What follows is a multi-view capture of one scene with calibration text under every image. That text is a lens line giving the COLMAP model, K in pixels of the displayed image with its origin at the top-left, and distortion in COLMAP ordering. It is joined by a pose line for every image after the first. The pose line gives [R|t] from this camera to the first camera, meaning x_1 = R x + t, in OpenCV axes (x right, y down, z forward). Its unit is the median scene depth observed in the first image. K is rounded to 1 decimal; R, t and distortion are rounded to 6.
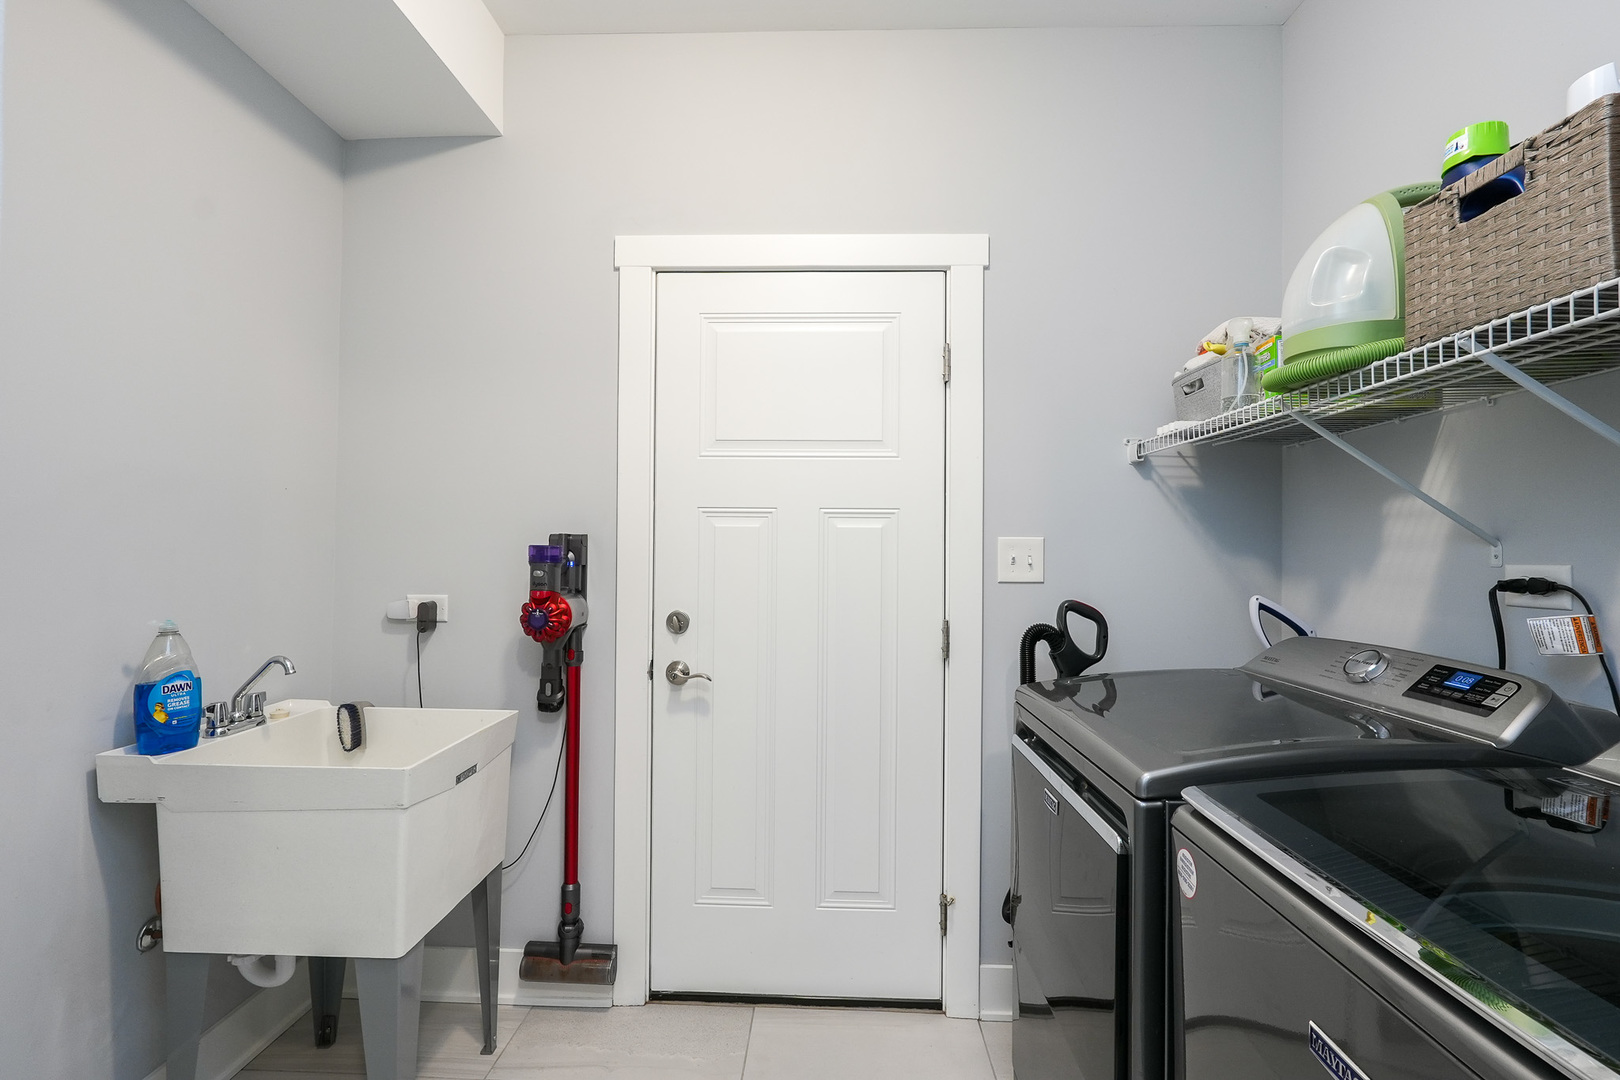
lens RADIAL K [[740.1, 0, 806.5], [0, 740.1, 540.7], [0, 0, 1]] dist [-0.018249, 0.009596]
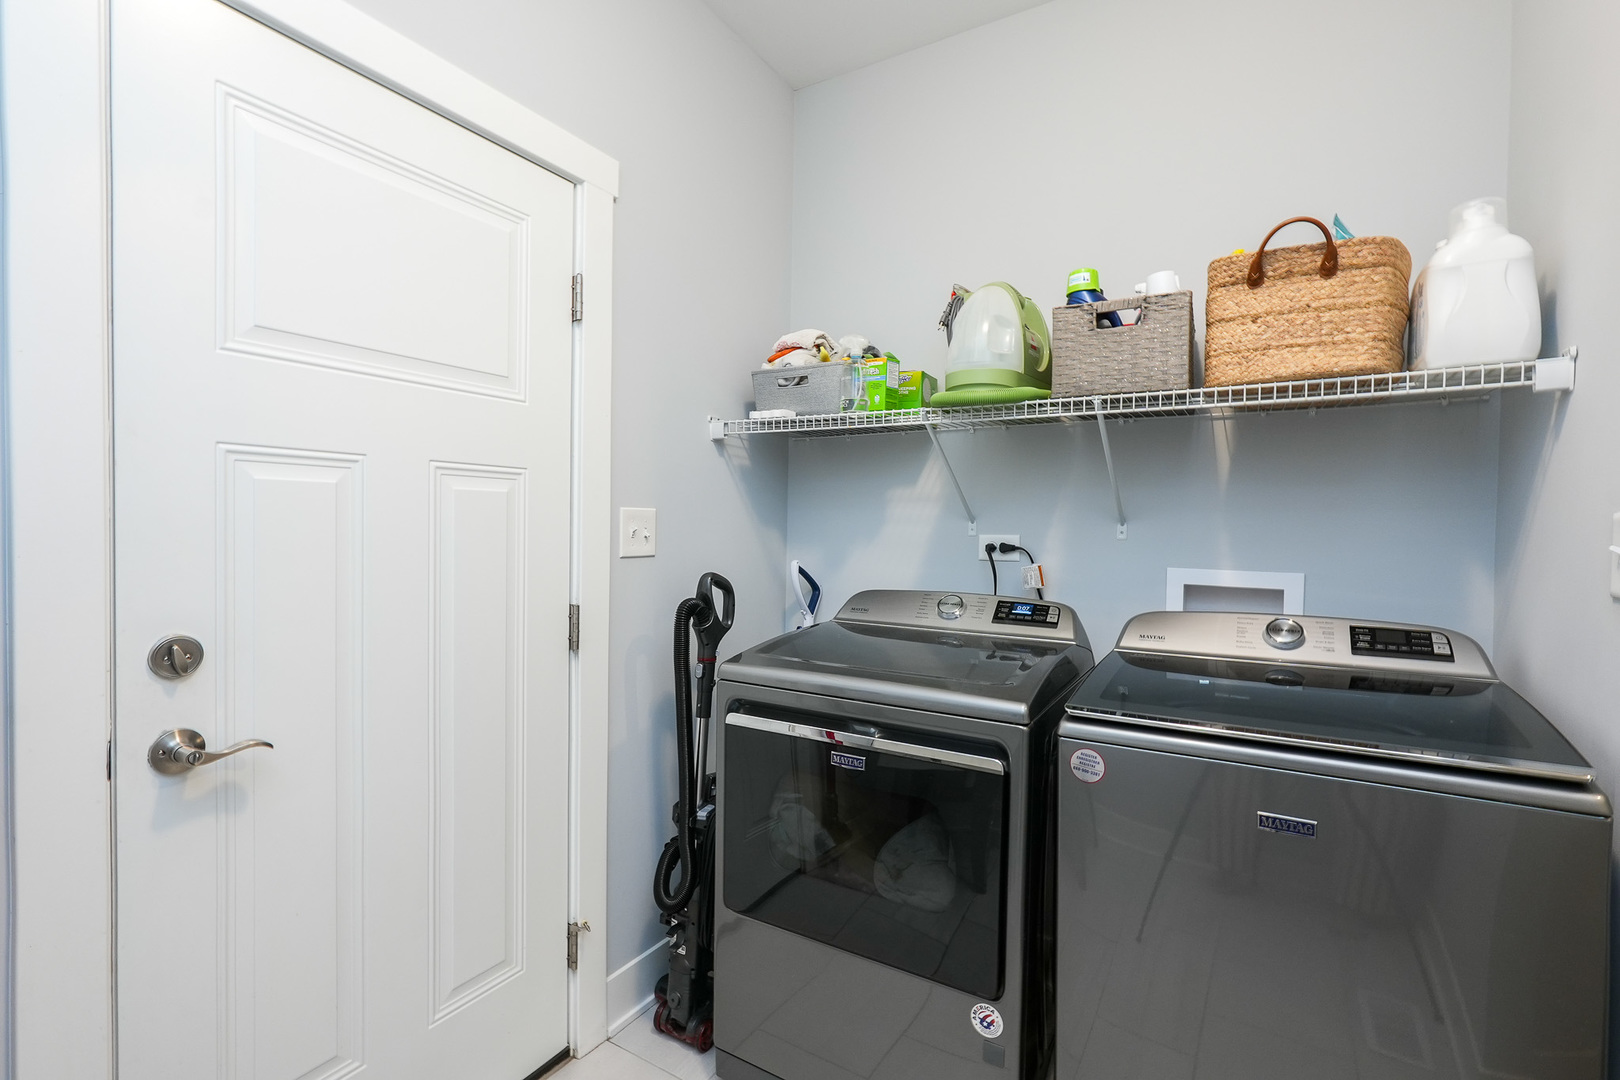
lens RADIAL K [[740.1, 0, 806.5], [0, 740.1, 540.7], [0, 0, 1]] dist [-0.018249, 0.009596]
pose [[0.484767, -0.020326, 0.874407, -0.423702], [-0.023984, 0.999045, 0.036519, -0.002542], [-0.874314, -0.038675, 0.483817, 0.365990]]
